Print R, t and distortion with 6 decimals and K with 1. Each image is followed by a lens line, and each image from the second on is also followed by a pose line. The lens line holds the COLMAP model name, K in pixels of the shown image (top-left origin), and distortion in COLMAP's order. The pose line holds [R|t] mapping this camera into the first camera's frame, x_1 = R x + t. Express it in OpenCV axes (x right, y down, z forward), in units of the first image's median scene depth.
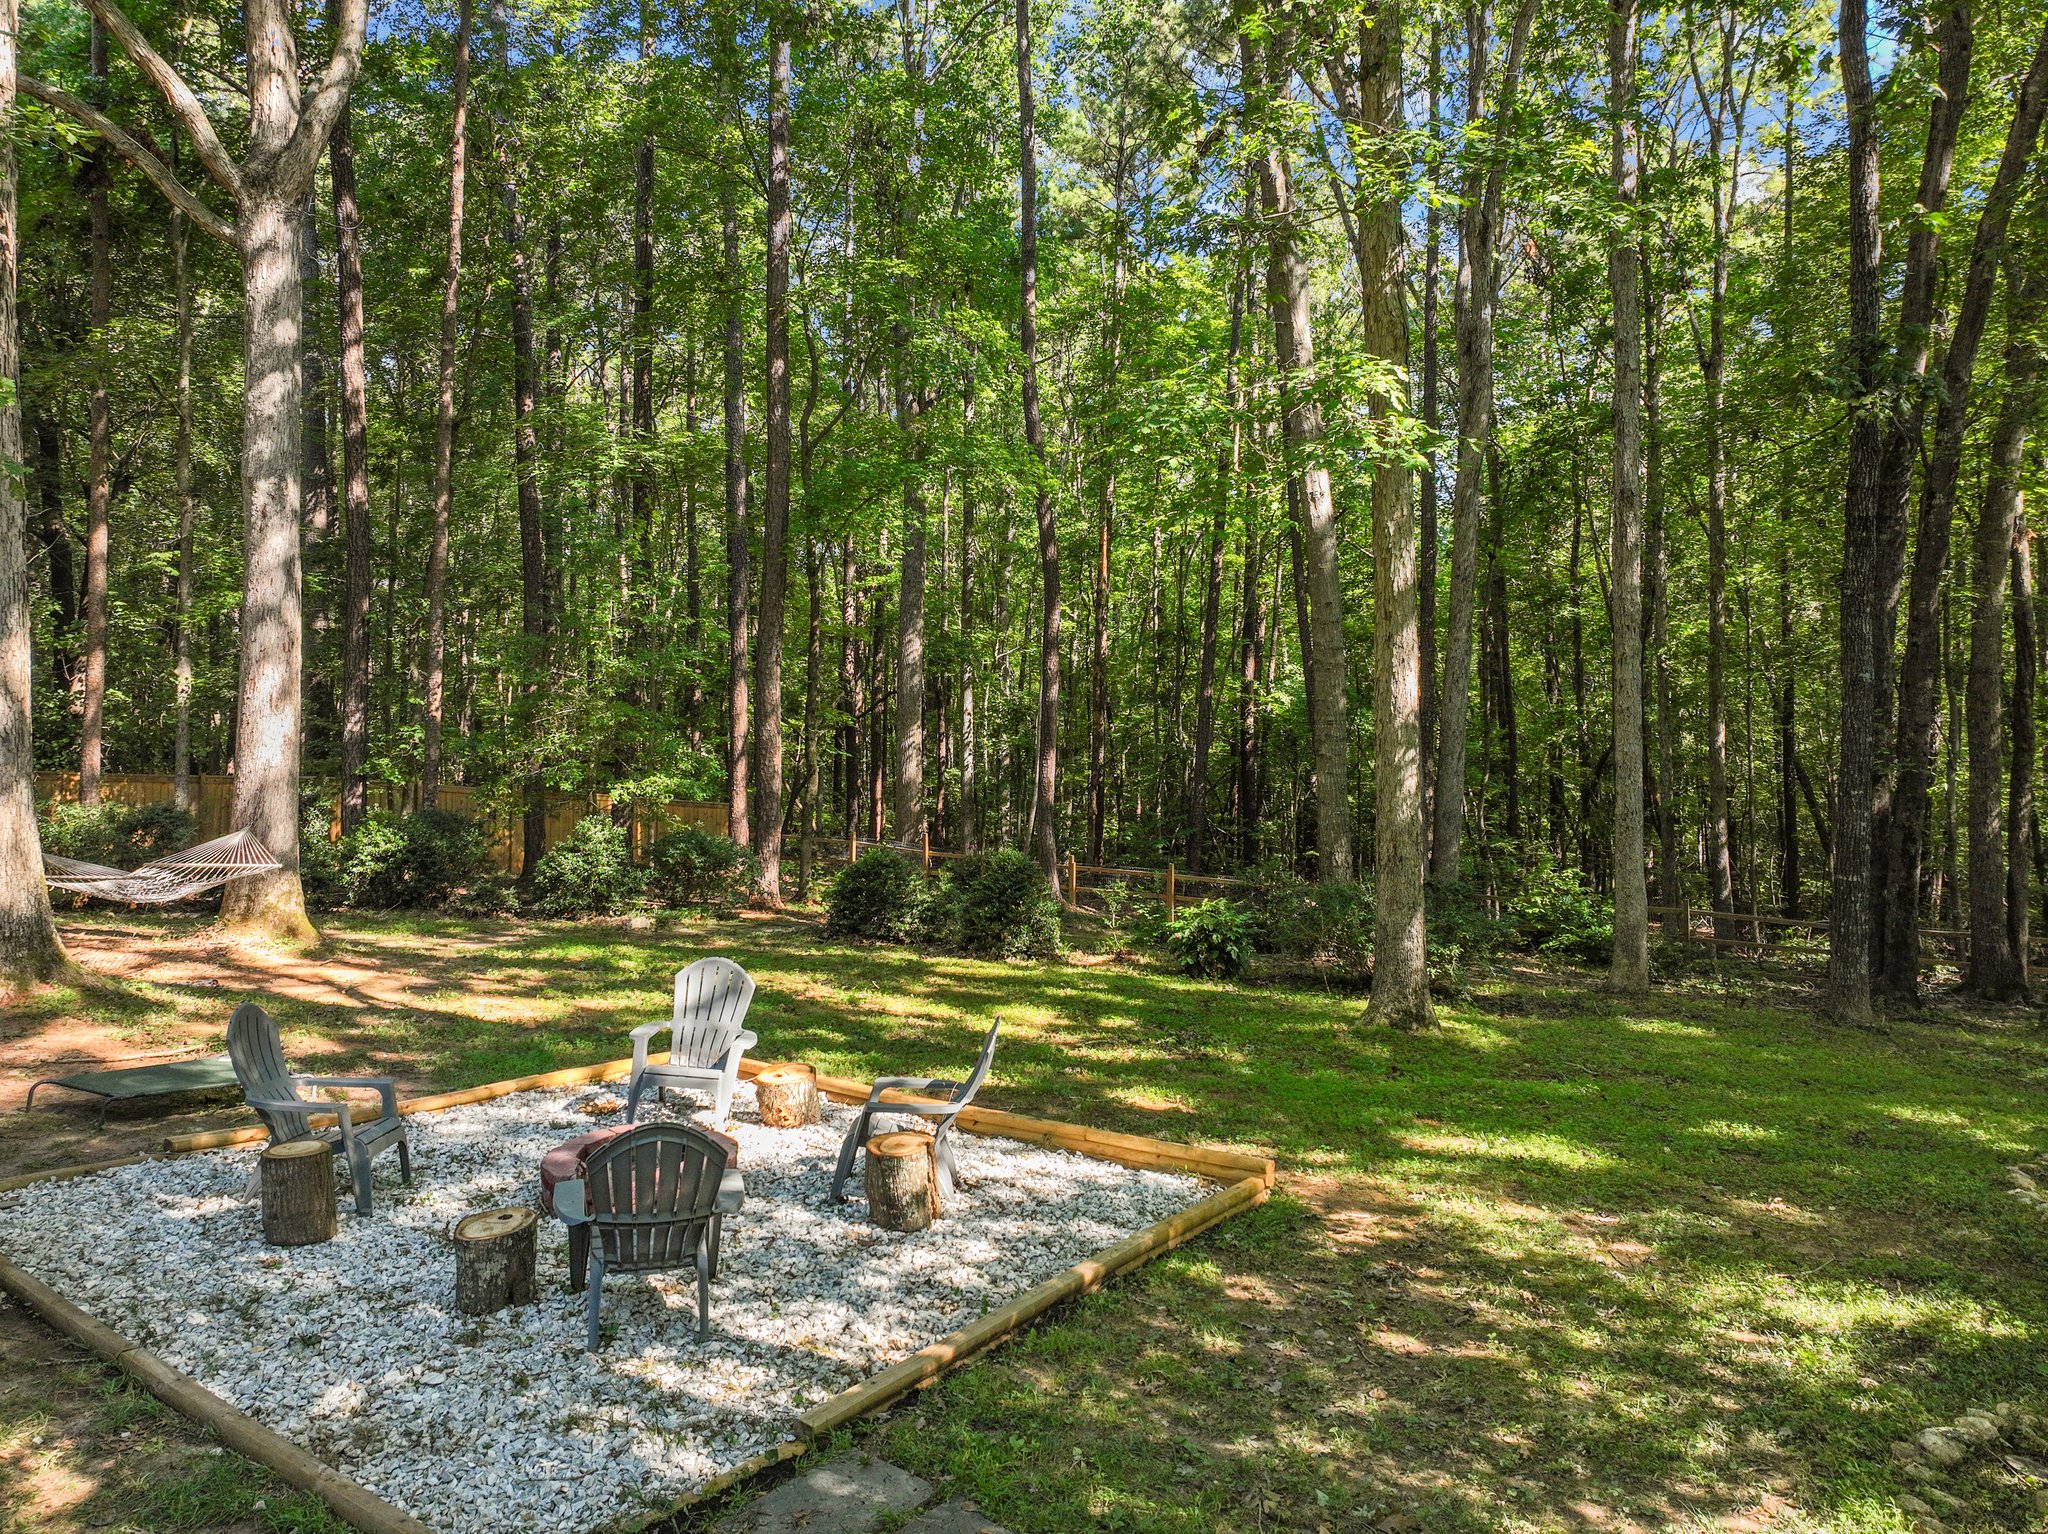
lens RADIAL K [[1458.4, 0, 1024.0], [0, 1458.4, 767.0], [0, 0, 1]] dist [0.004892, -0.001558]
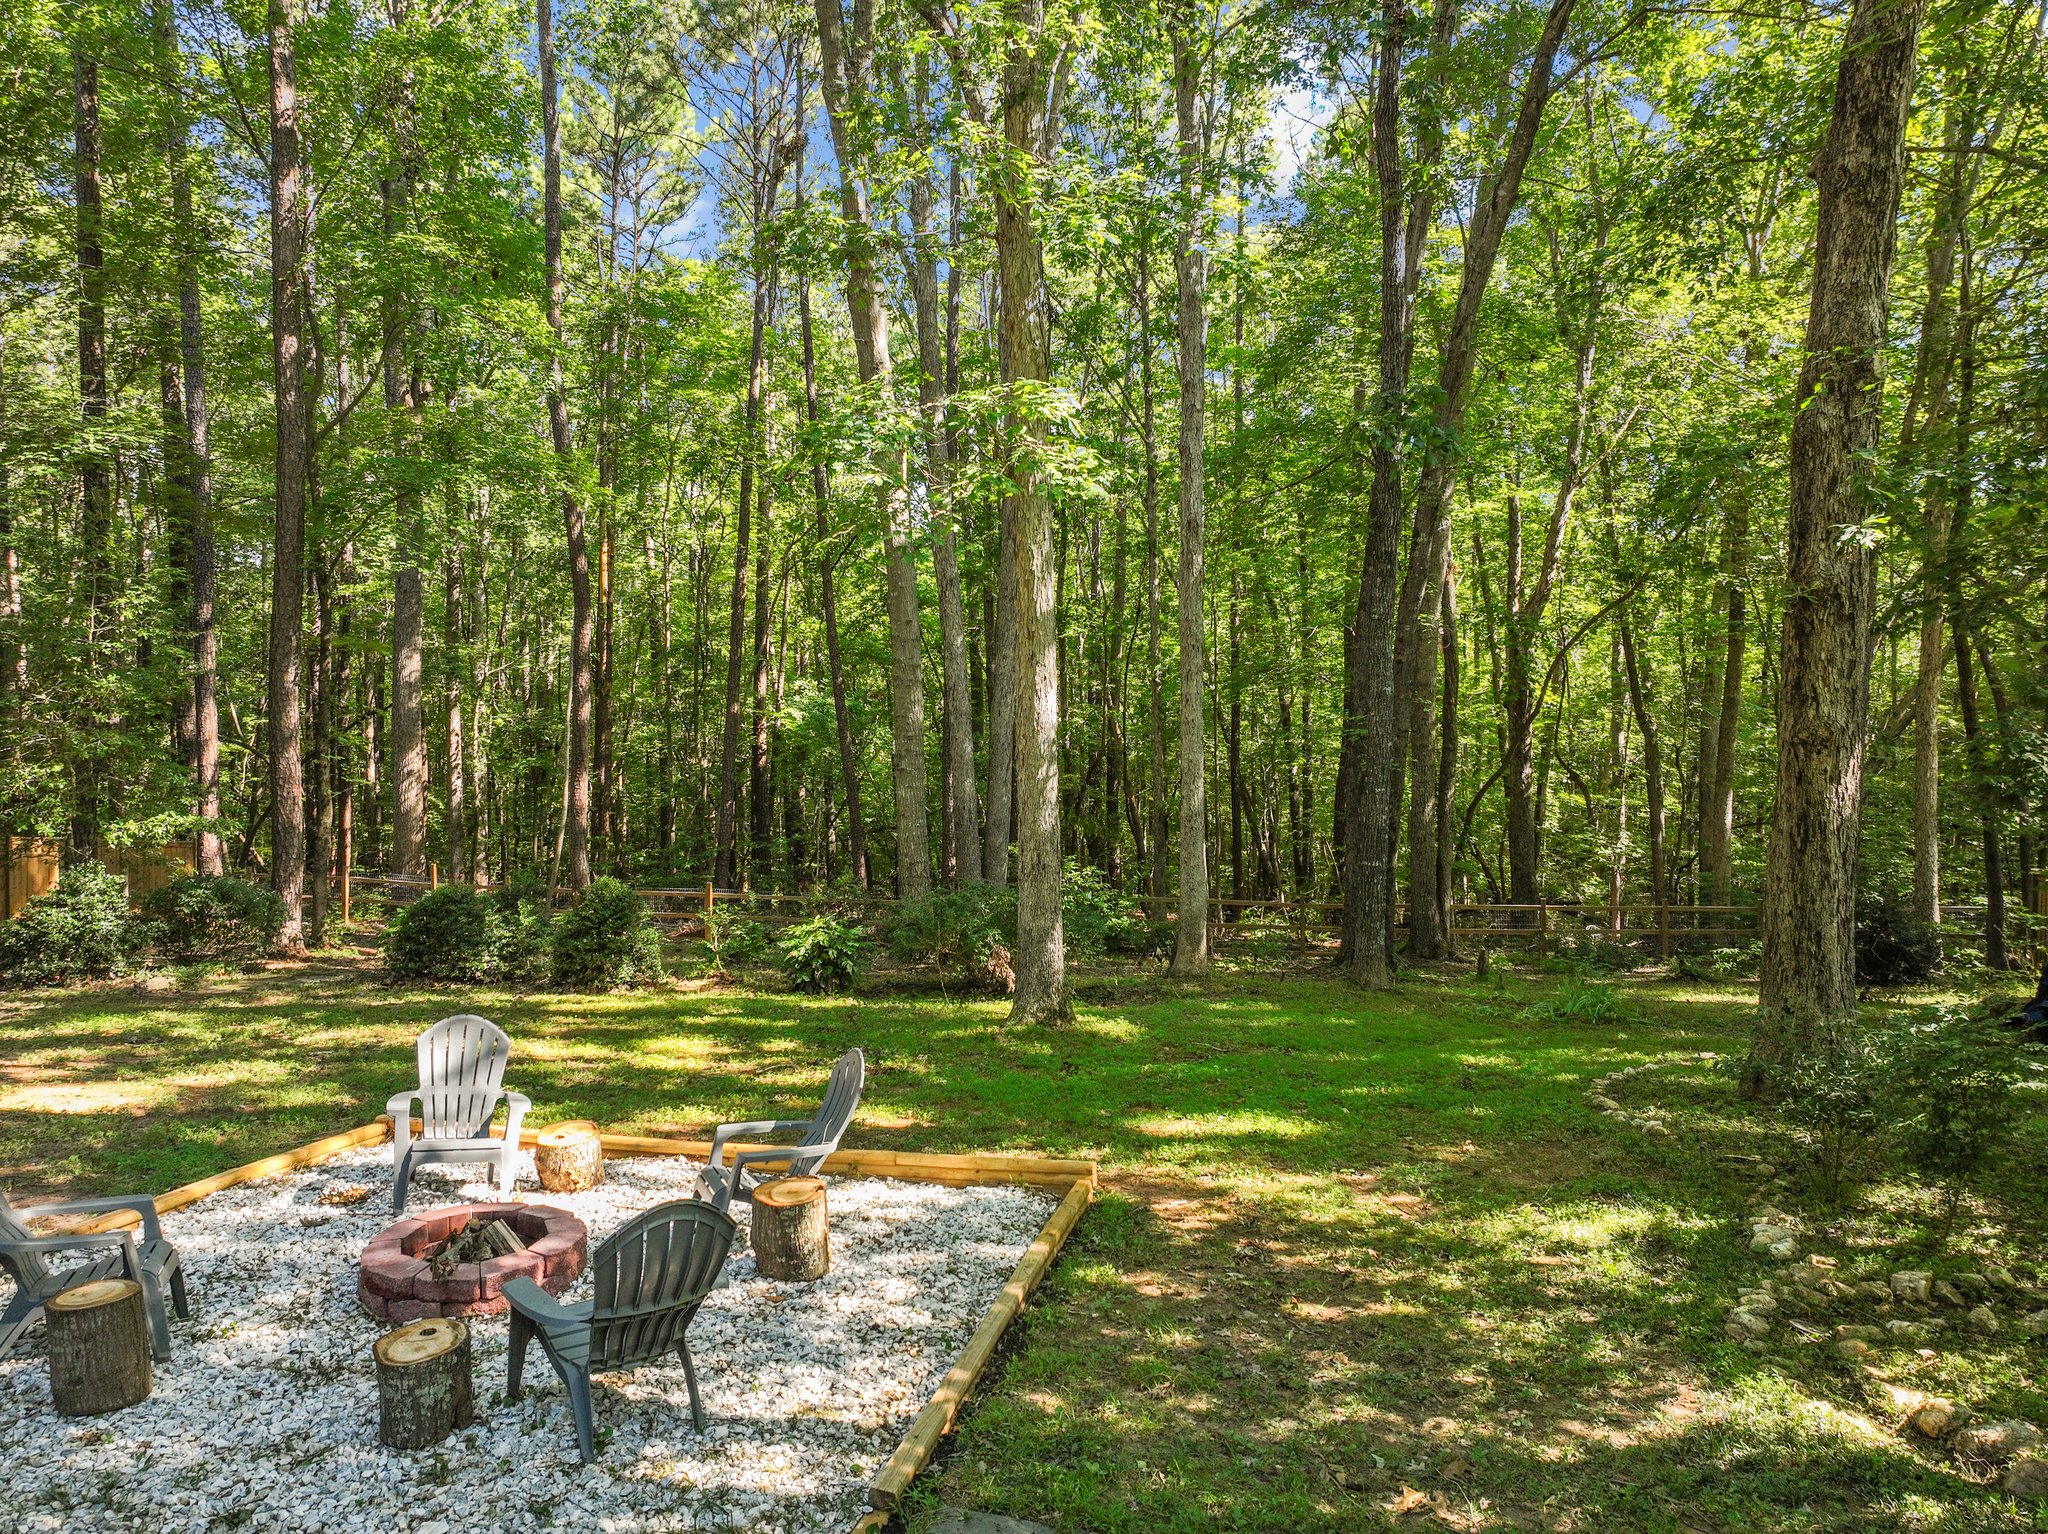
lens RADIAL K [[1434.5, 0, 1024.2], [0, 1434.5, 842.0], [0, 0, 1]] dist [0.006776, 0.006120]
pose [[0.935613, -0.043810, 0.350299, -0.117246], [0.028847, 0.998439, 0.047821, -0.005166], [-0.351847, -0.034636, 0.935416, 0.032282]]
